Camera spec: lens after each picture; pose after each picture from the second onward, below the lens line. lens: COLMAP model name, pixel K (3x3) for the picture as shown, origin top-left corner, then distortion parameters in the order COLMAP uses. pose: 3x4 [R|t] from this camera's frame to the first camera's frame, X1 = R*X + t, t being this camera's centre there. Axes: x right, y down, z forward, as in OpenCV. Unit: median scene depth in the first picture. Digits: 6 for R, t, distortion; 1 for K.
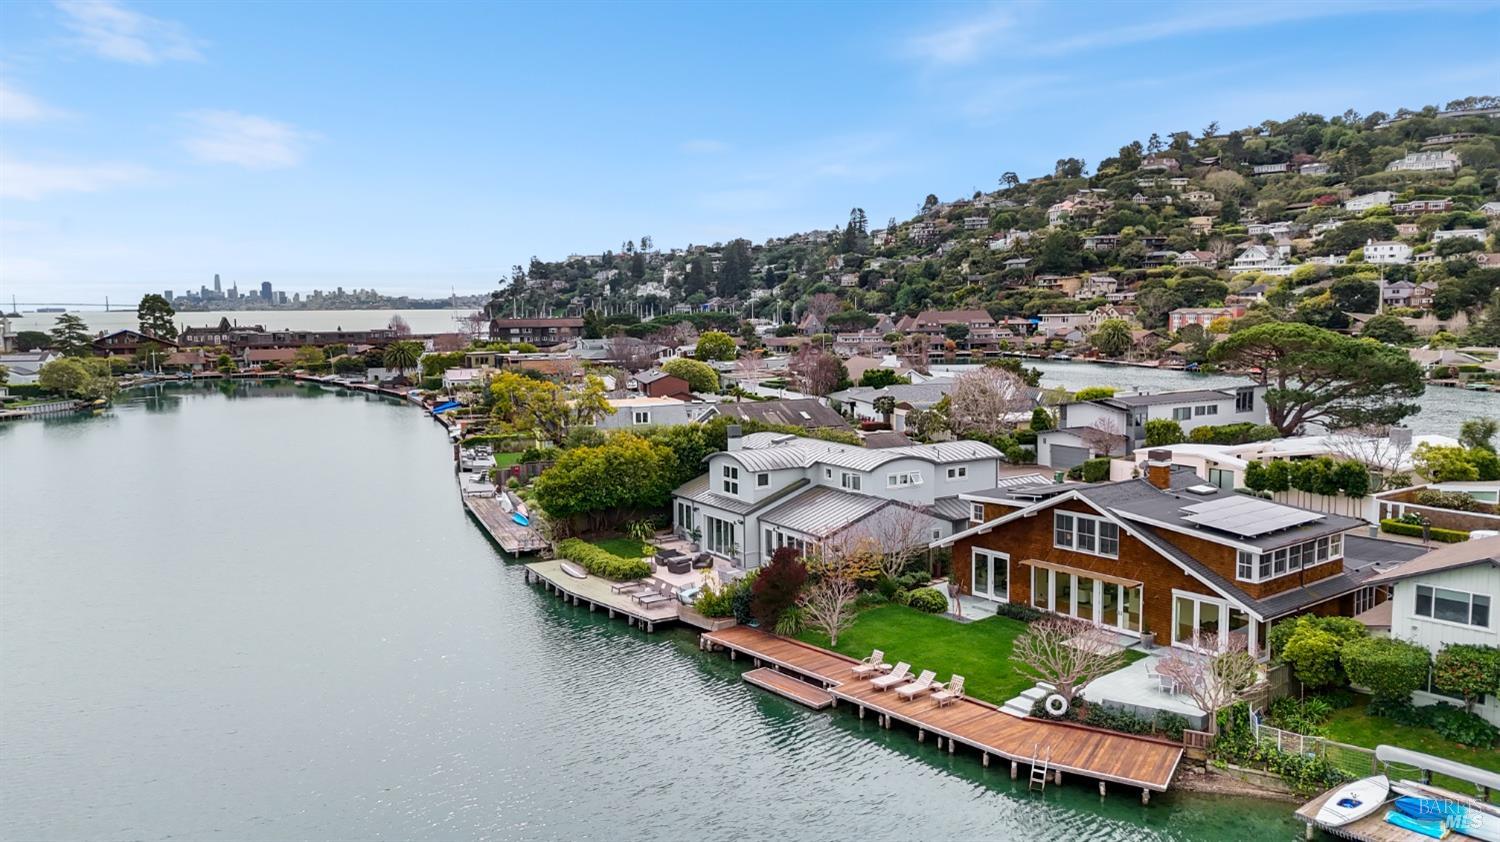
lens RADIAL K [[1110.2, 0, 750.0], [0, 1110.2, 421.0], [0, 0, 1]] dist [0.075612, -0.066012]
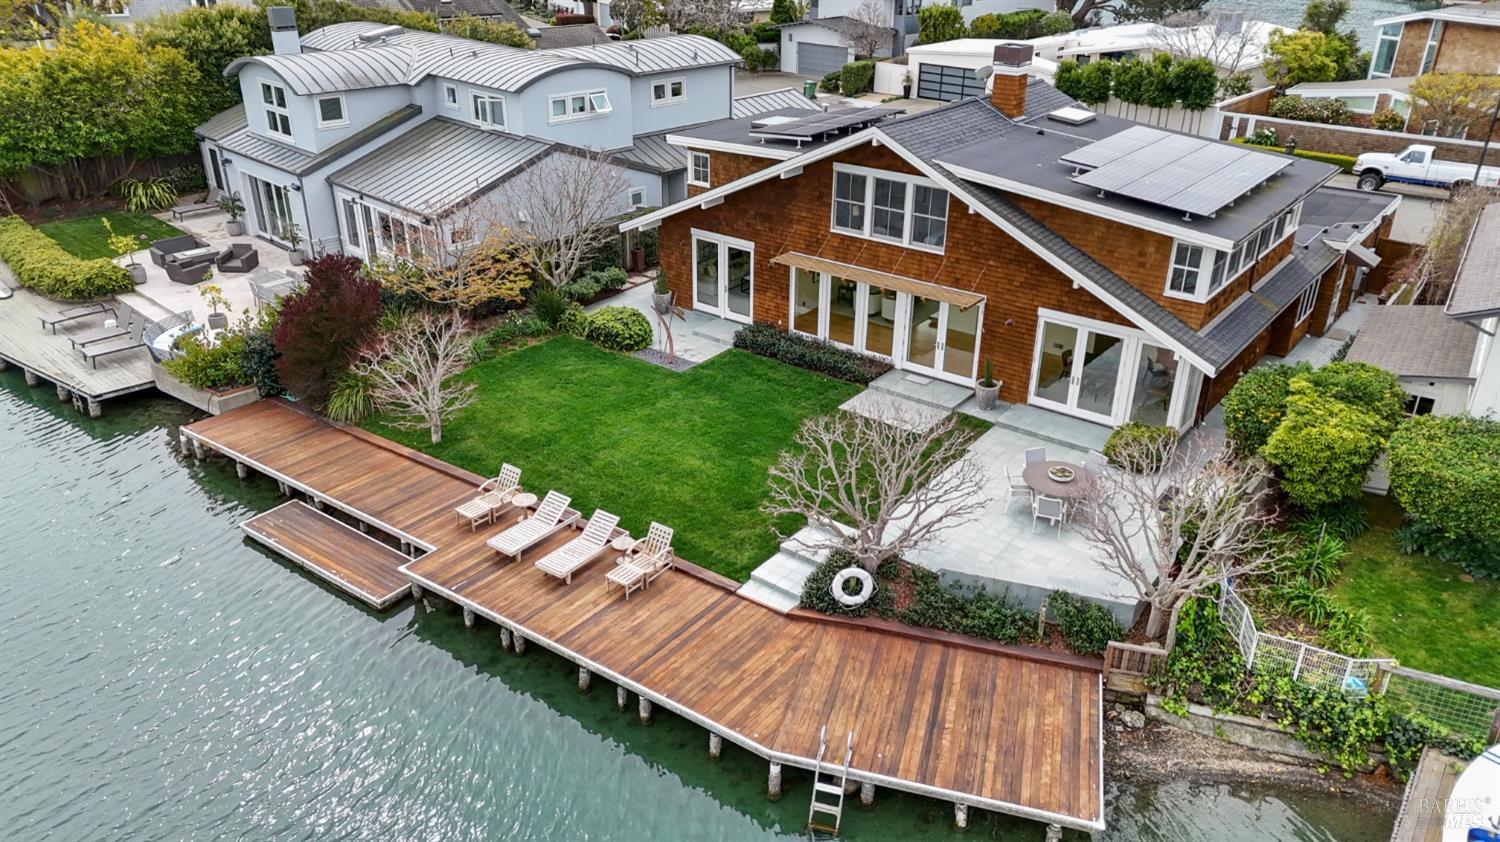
lens RADIAL K [[1110.2, 0, 750.0], [0, 1110.2, 421.0], [0, 0, 1]] dist [0.075612, -0.066012]
pose [[0.972219, -0.084534, 0.218277, 0.087129], [0.006278, 0.941592, 0.336696, 0.011695], [-0.233991, -0.325972, 0.915964, 0.398255]]
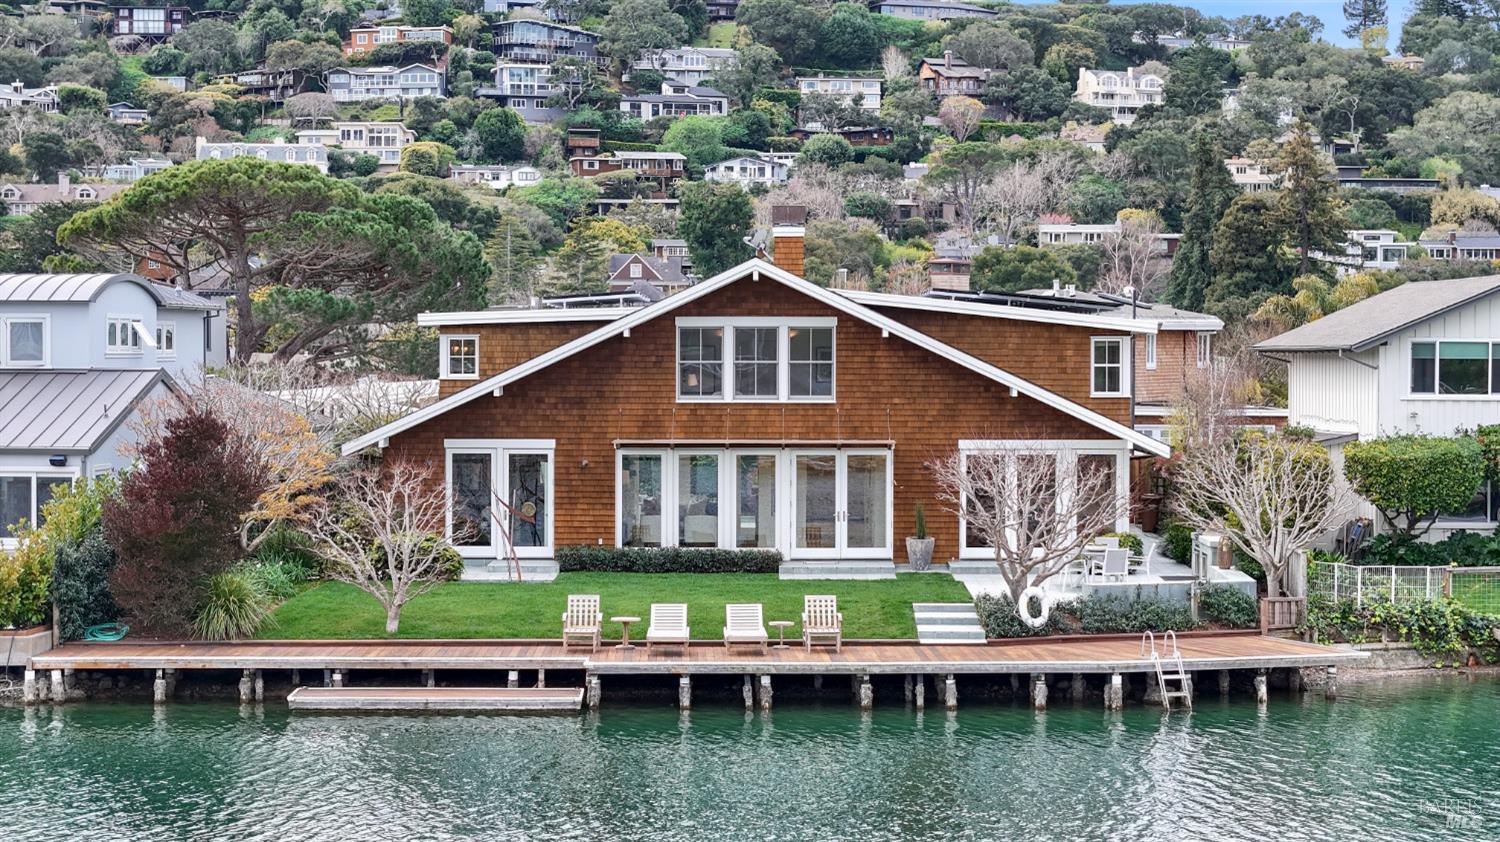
lens RADIAL K [[3027.6, 0, 750.0], [0, 3027.6, 421.0], [0, 0, 1]] dist [-0.040954, -0.317008]
pose [[0.626950, -0.003429, 0.779052, -0.564977], [0.072610, 0.995895, -0.054050, 0.161196], [-0.775668, 0.090453, 0.624625, 0.184975]]
